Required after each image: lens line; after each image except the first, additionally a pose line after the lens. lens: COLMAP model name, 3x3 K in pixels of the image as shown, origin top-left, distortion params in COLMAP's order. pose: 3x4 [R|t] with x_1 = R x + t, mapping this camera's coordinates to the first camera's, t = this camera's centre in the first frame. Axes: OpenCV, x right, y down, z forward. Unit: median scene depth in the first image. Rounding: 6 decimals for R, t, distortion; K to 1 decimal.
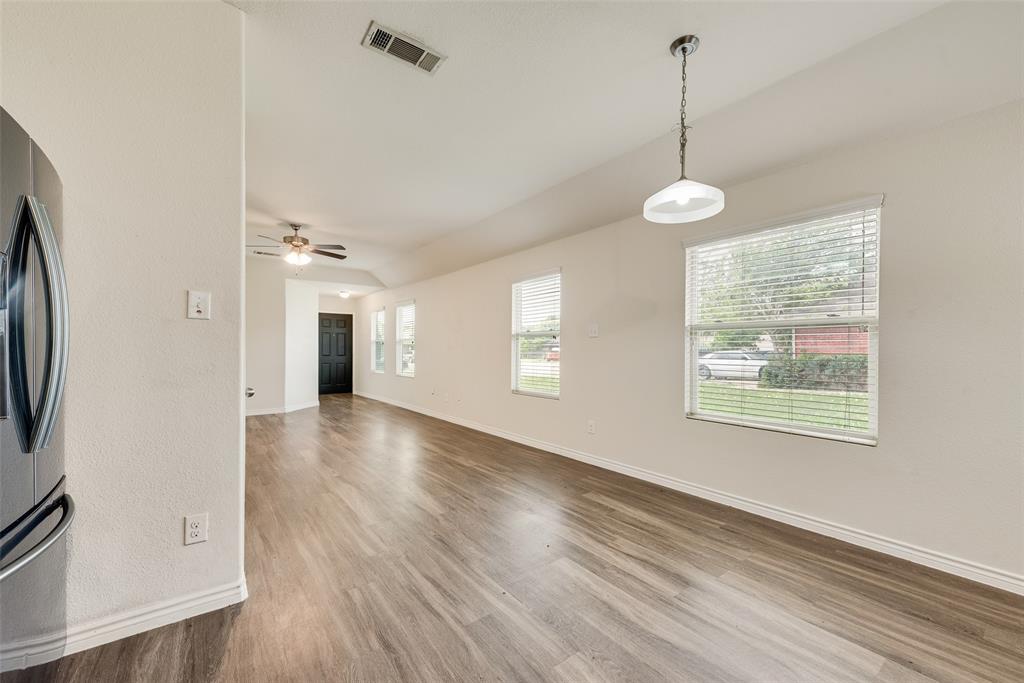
lens RADIAL K [[403.7, 0, 511.2], [0, 403.7, 347.2], [0, 0, 1]] dist [0.016634, -0.004592]
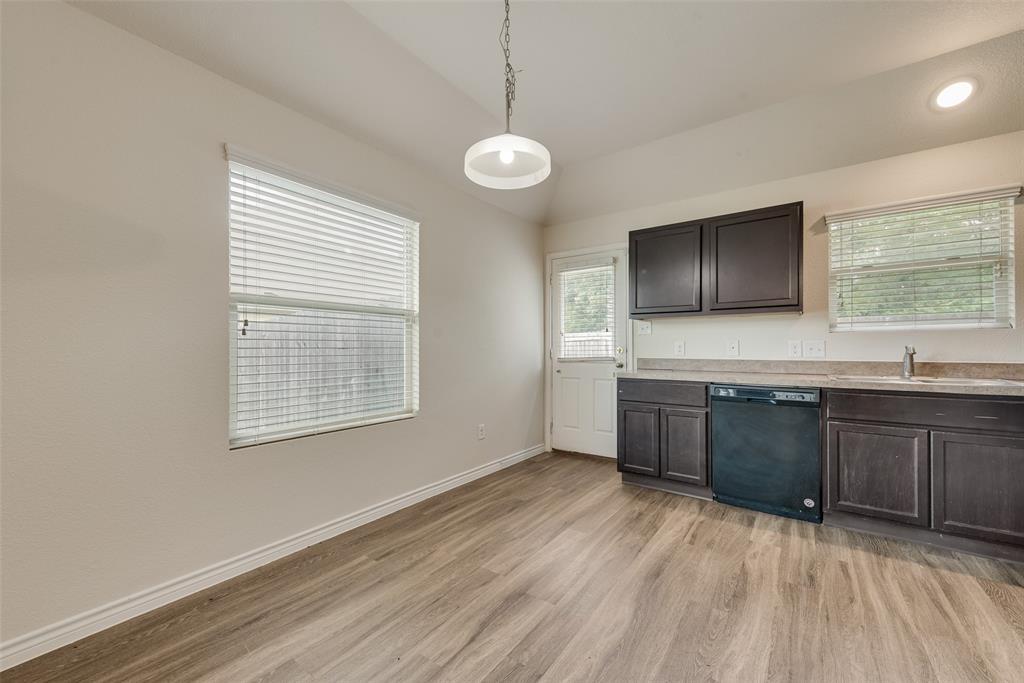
lens RADIAL K [[403.7, 0, 511.2], [0, 403.7, 347.2], [0, 0, 1]] dist [0.016634, -0.004592]
pose [[-0.292324, 0.000721, 0.956319, -0.210714], [-0.003565, 0.999992, -0.001843, 0.021284], [-0.956313, -0.003948, -0.292319, 0.657965]]
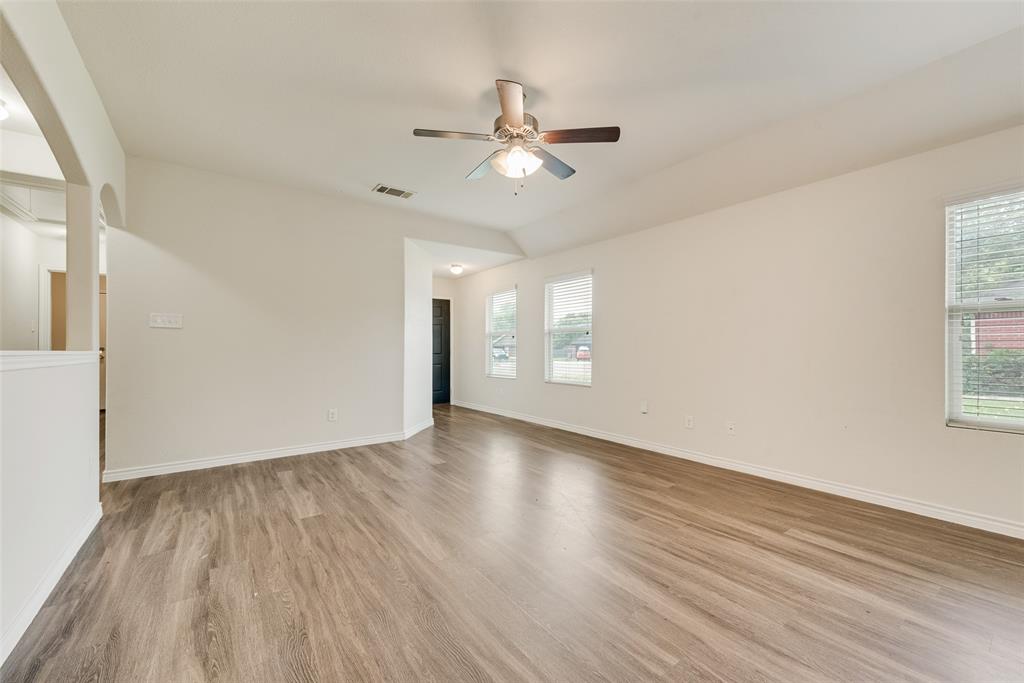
lens RADIAL K [[403.7, 0, 511.2], [0, 403.7, 347.2], [0, 0, 1]] dist [0.016634, -0.004592]
pose [[0.999804, -0.003250, -0.019522, -0.682420], [0.003290, 0.999992, 0.002046, 0.017125], [0.019515, -0.002110, 0.999807, 0.632223]]
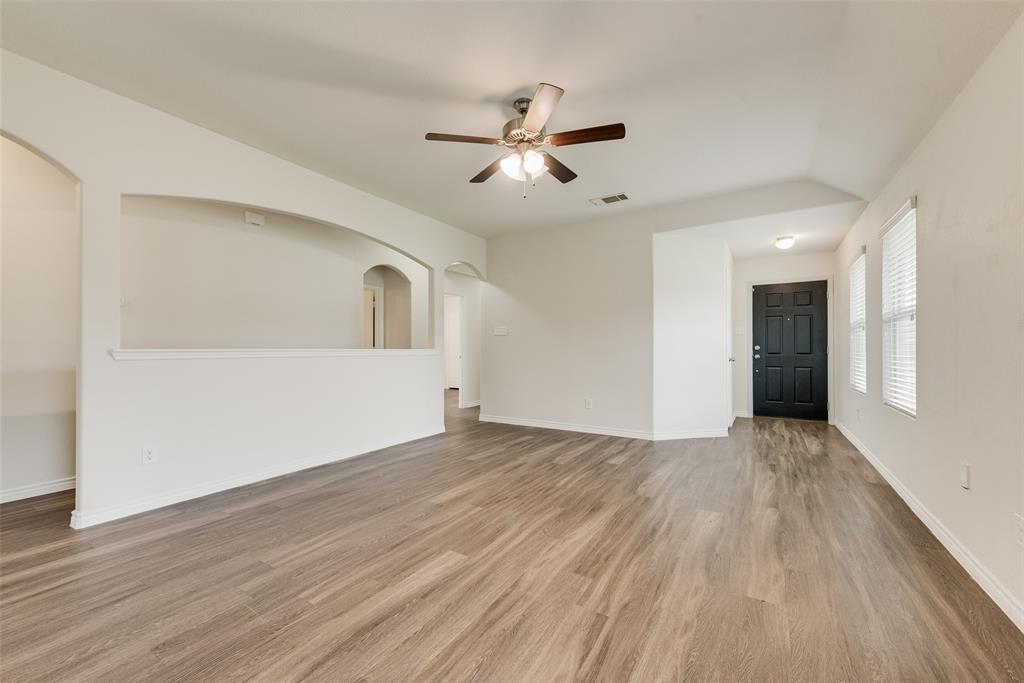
lens RADIAL K [[403.7, 0, 511.2], [0, 403.7, 347.2], [0, 0, 1]] dist [0.016634, -0.004592]
pose [[0.350491, -0.004893, -0.936553, -0.058266], [0.008540, 0.999961, -0.002028, 0.021970], [0.936527, -0.007287, 0.350519, 1.041027]]
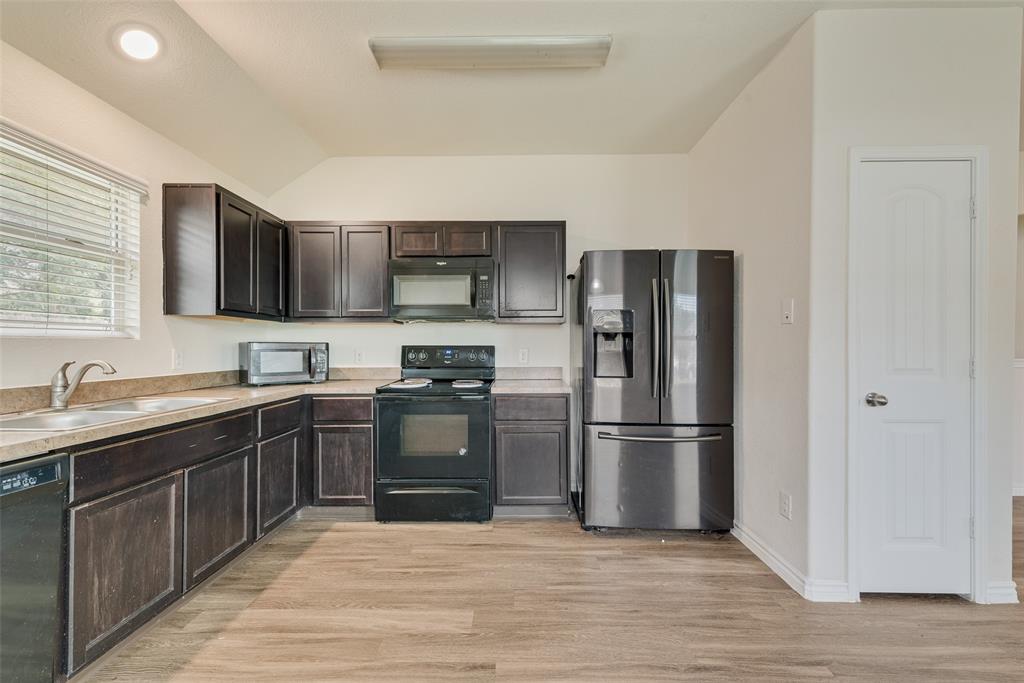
lens RADIAL K [[403.7, 0, 511.2], [0, 403.7, 347.2], [0, 0, 1]] dist [0.016634, -0.004592]
pose [[-0.617119, -0.005588, -0.786850, 0.280472], [-0.001514, 0.999981, -0.005914, 0.002438], [0.786869, -0.002459, -0.617115, 0.497714]]
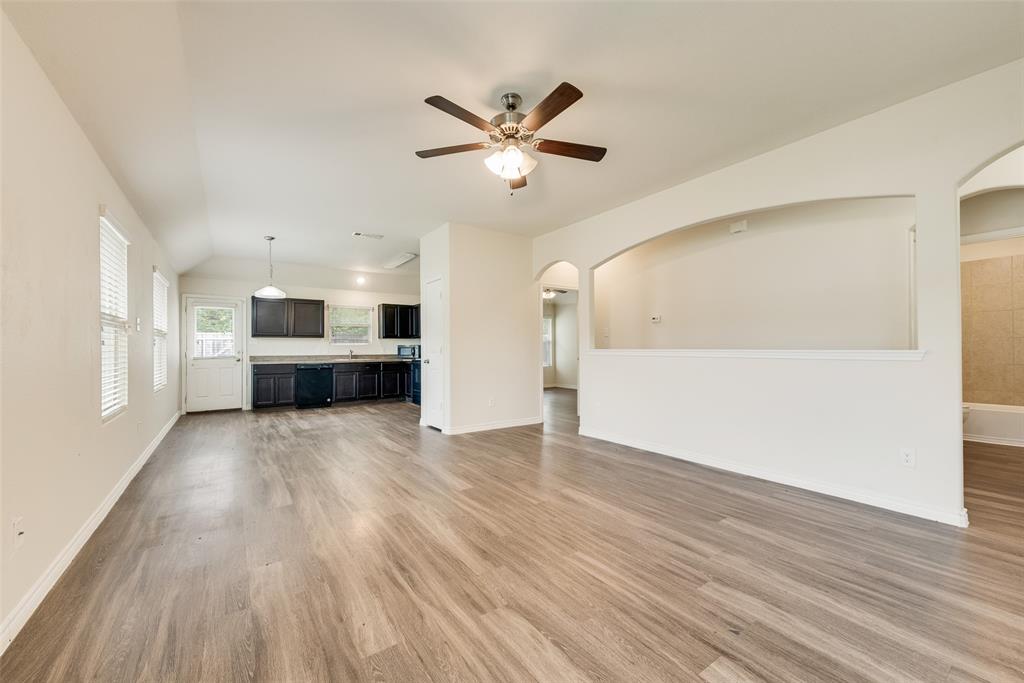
lens RADIAL K [[403.7, 0, 511.2], [0, 403.7, 347.2], [0, 0, 1]] dist [0.016634, -0.004592]
pose [[-0.999016, 0.002778, 0.044255, -0.715340], [0.002377, 0.999956, -0.009110, 0.022854], [-0.044278, -0.008996, -0.998979, 1.962219]]
